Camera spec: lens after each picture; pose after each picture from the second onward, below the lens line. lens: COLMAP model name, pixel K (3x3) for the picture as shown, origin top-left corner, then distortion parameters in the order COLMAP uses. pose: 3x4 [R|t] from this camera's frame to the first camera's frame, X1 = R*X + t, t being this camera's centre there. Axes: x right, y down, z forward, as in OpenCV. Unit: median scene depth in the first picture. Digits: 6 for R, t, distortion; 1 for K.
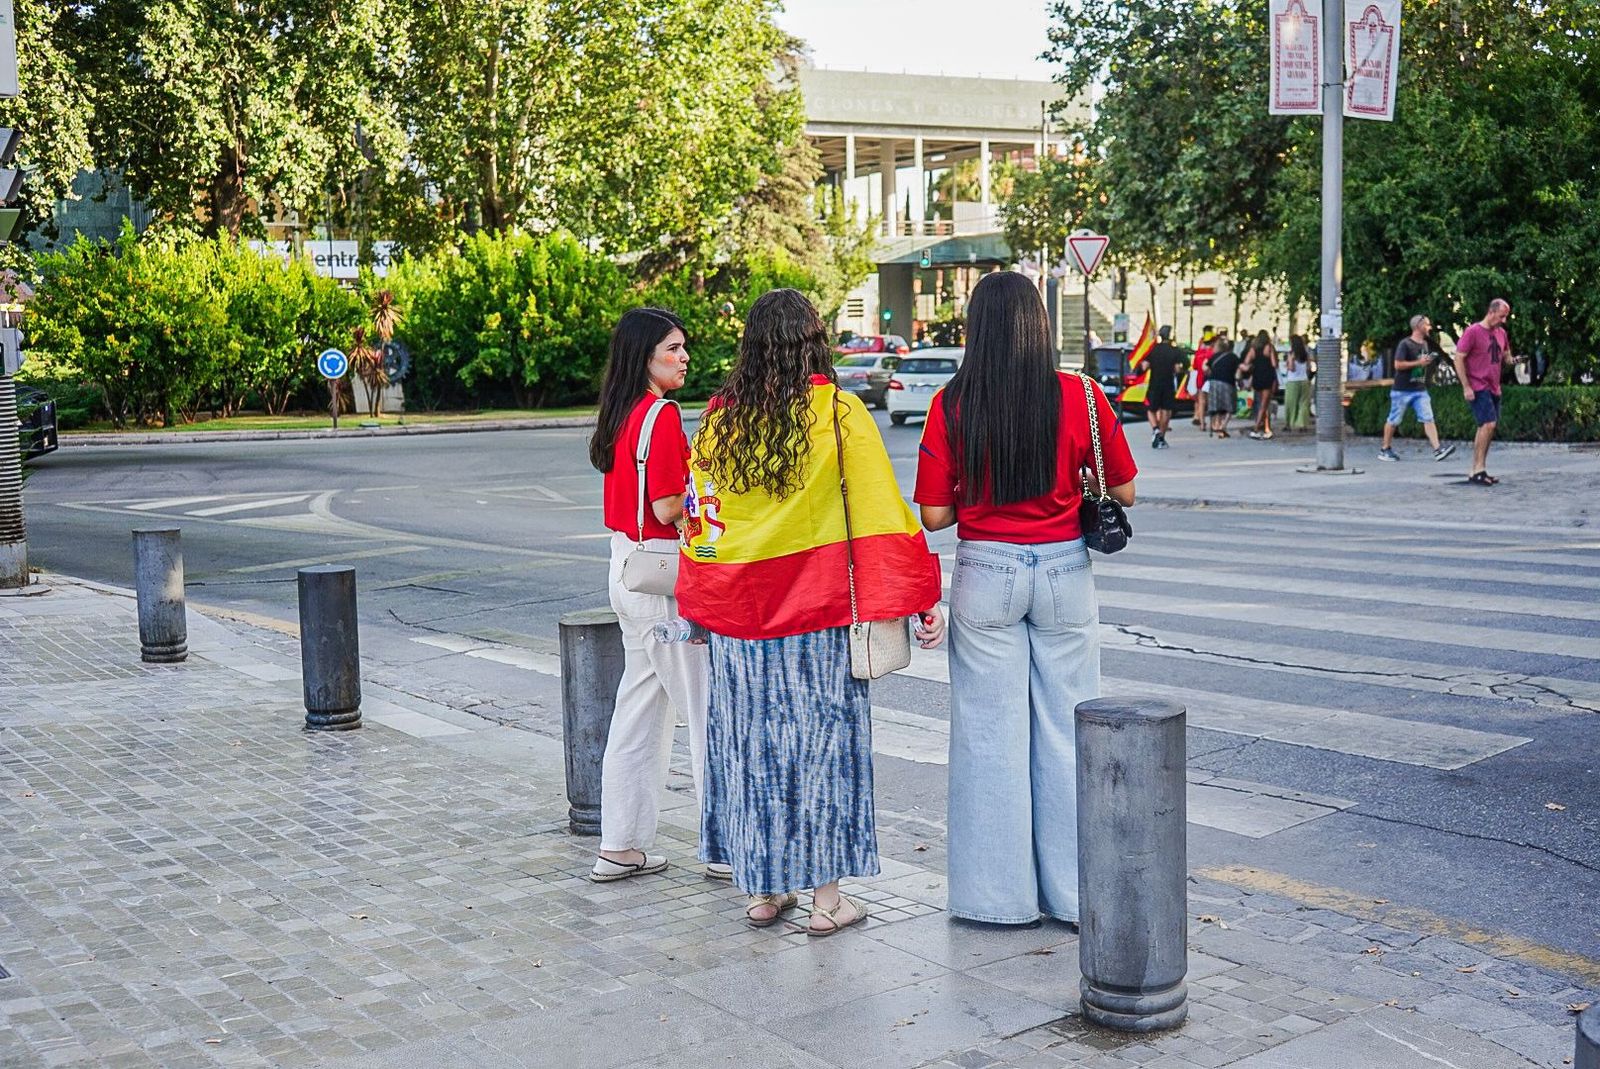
lens RADIAL K [[1685.1, 0, 801.4], [0, 1685.1, 474.5], [0, 0, 1]] dist [-0.014712, -0.025660]
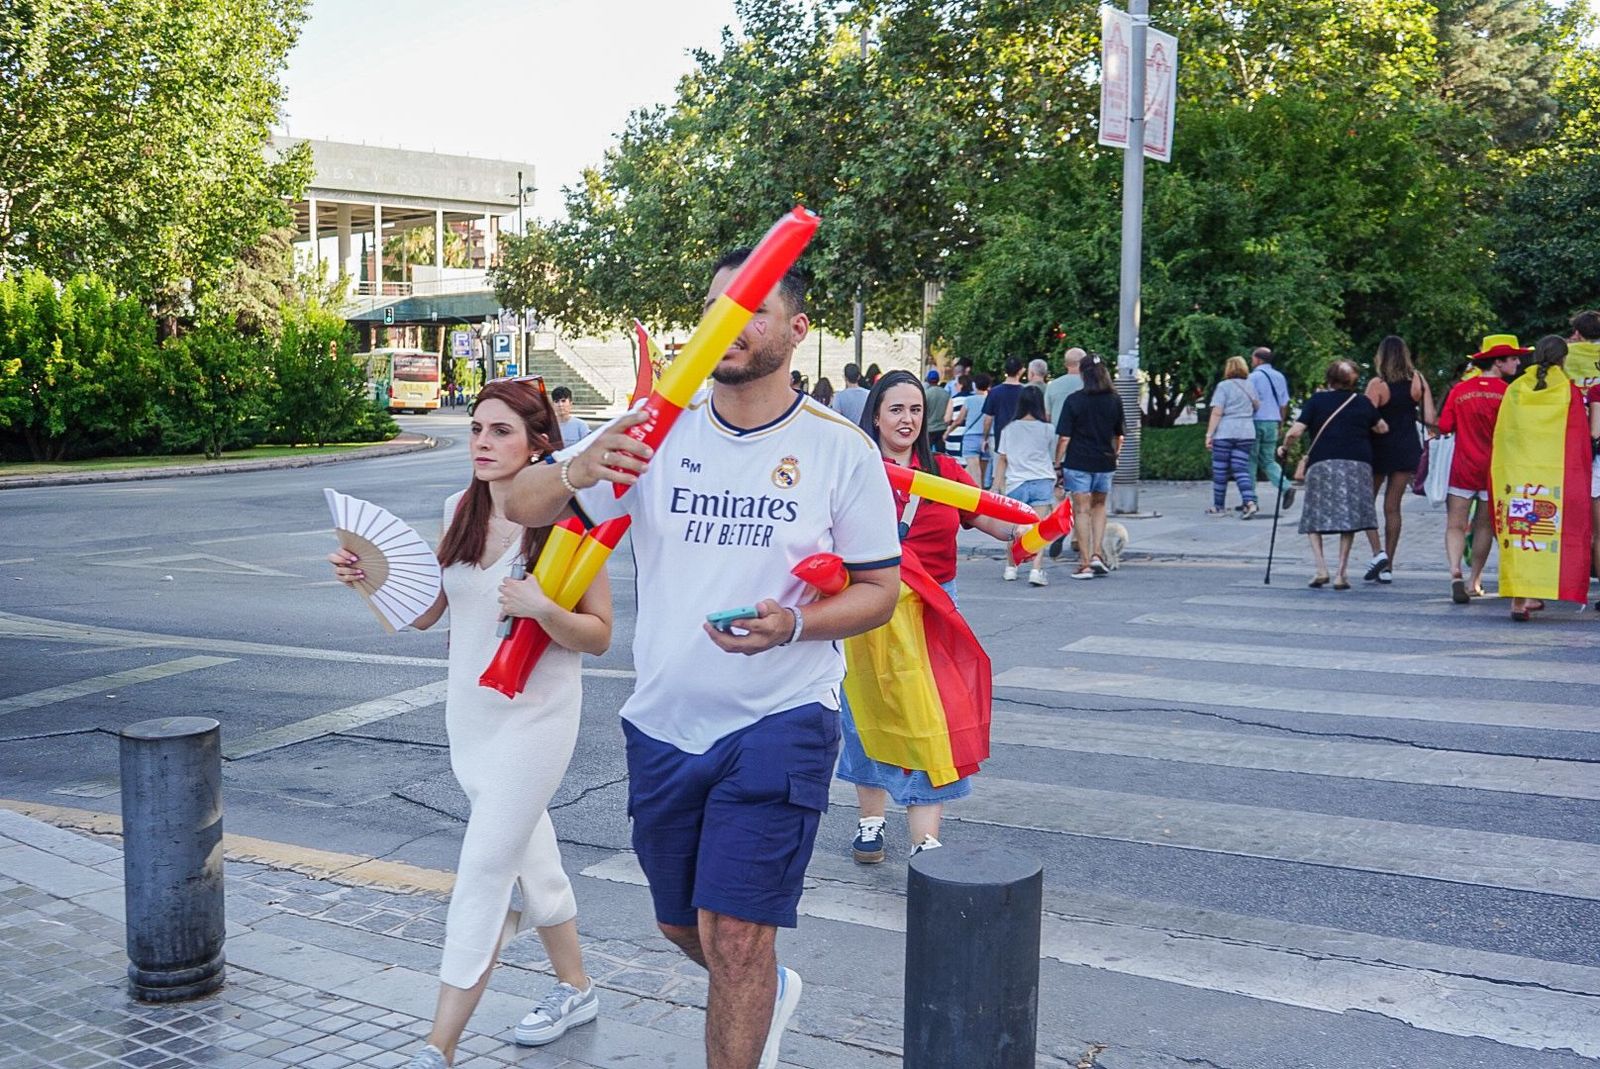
lens RADIAL K [[1419.4, 0, 741.0], [0, 1419.4, 491.8], [0, 0, 1]] dist [-0.013860, -0.013046]
pose [[0.935228, -0.024763, 0.353179, -0.068465], [0.028258, 0.999589, -0.004744, -0.006421], [-0.352917, 0.014417, 0.935544, 0.109987]]
